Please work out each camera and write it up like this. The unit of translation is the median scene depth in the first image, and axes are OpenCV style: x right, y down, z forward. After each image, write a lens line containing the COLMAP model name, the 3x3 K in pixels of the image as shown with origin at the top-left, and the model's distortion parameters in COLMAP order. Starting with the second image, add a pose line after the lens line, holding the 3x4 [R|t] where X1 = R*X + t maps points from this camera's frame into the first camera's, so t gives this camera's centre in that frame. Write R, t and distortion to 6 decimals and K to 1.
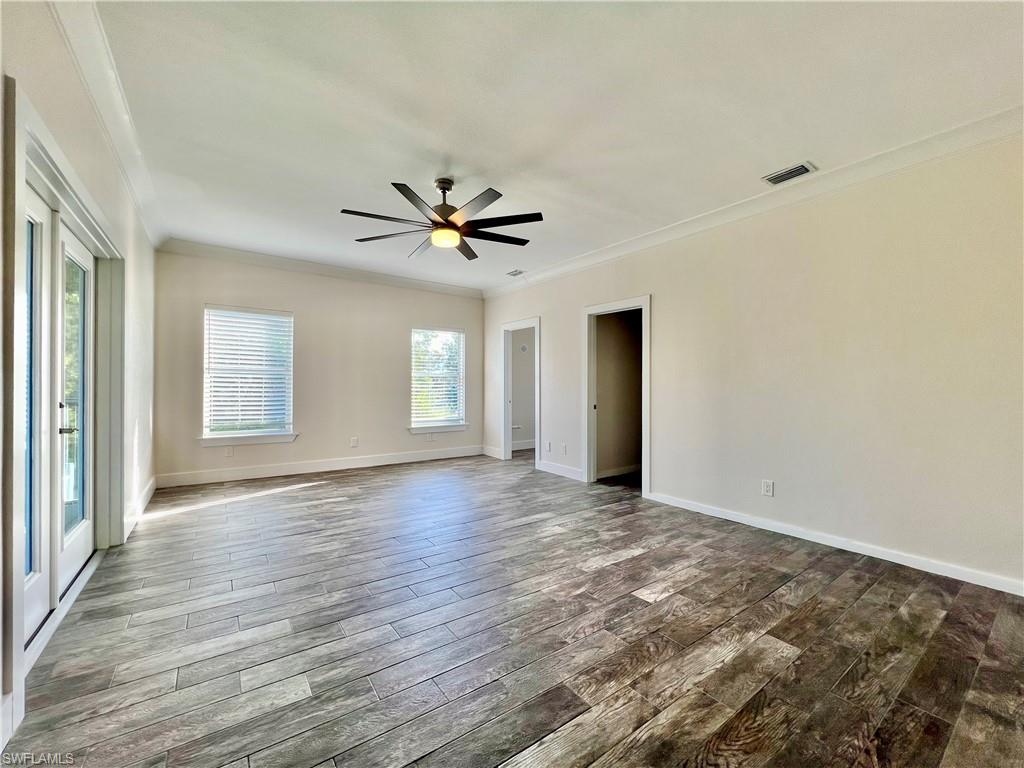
lens RADIAL K [[411.9, 0, 511.3], [0, 411.9, 384.8], [0, 0, 1]] dist [-0.001281, 0.000418]
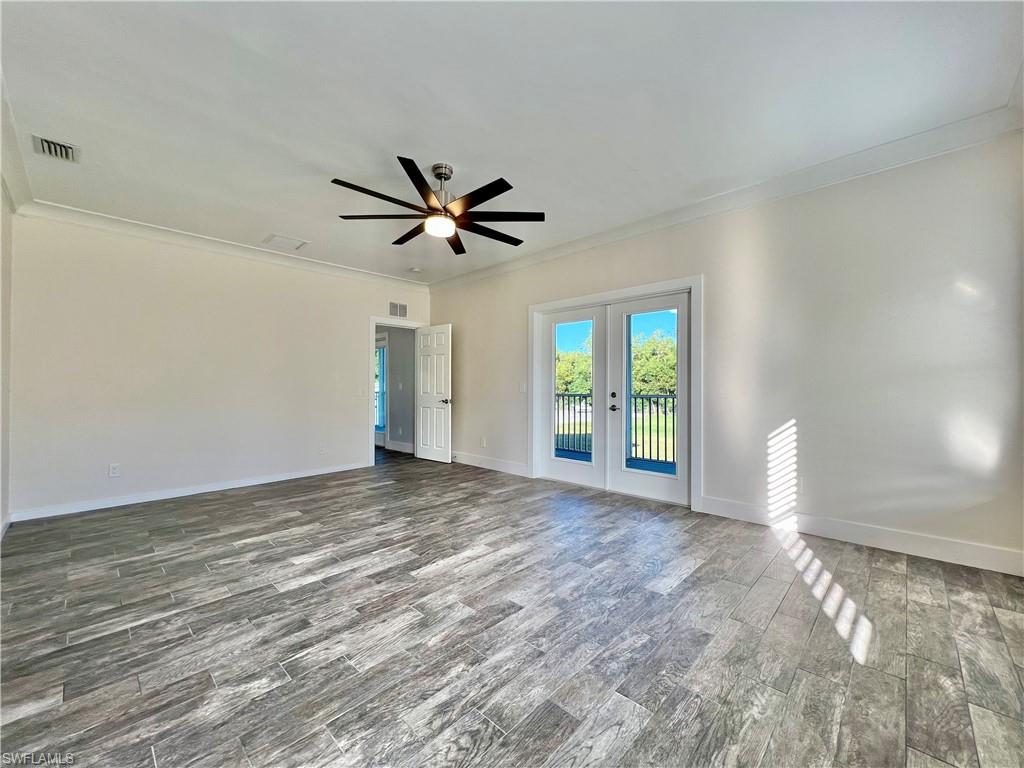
lens RADIAL K [[411.9, 0, 511.3], [0, 411.9, 384.8], [0, 0, 1]] dist [-0.001281, 0.000418]
pose [[-0.983953, -0.005812, -0.178335, -0.152916], [-0.003876, 0.999930, -0.011198, 0.017361], [0.178388, -0.010327, -0.983906, 1.950133]]
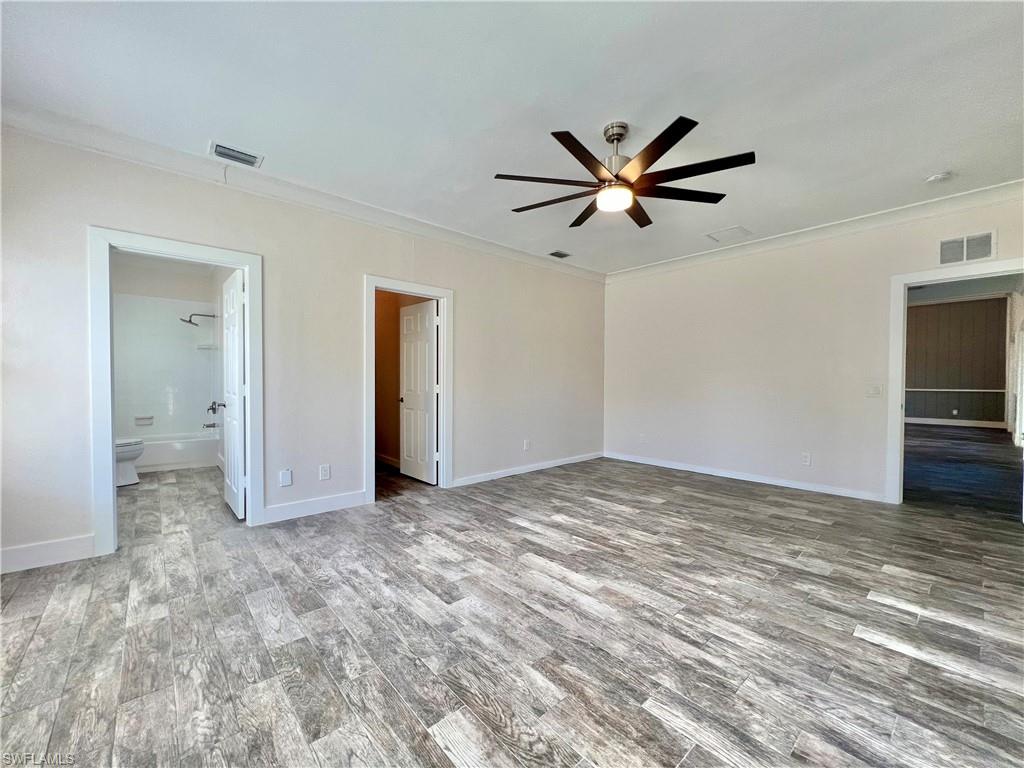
lens RADIAL K [[411.5, 0, 510.8], [0, 411.5, 385.6], [0, 0, 1]] dist [-0.001367, 0.000270]
pose [[-0.093625, -0.020587, 0.995395, -0.949849], [-0.006438, 0.999778, 0.020072, -0.003522], [-0.995587, -0.004529, -0.093737, 1.274389]]
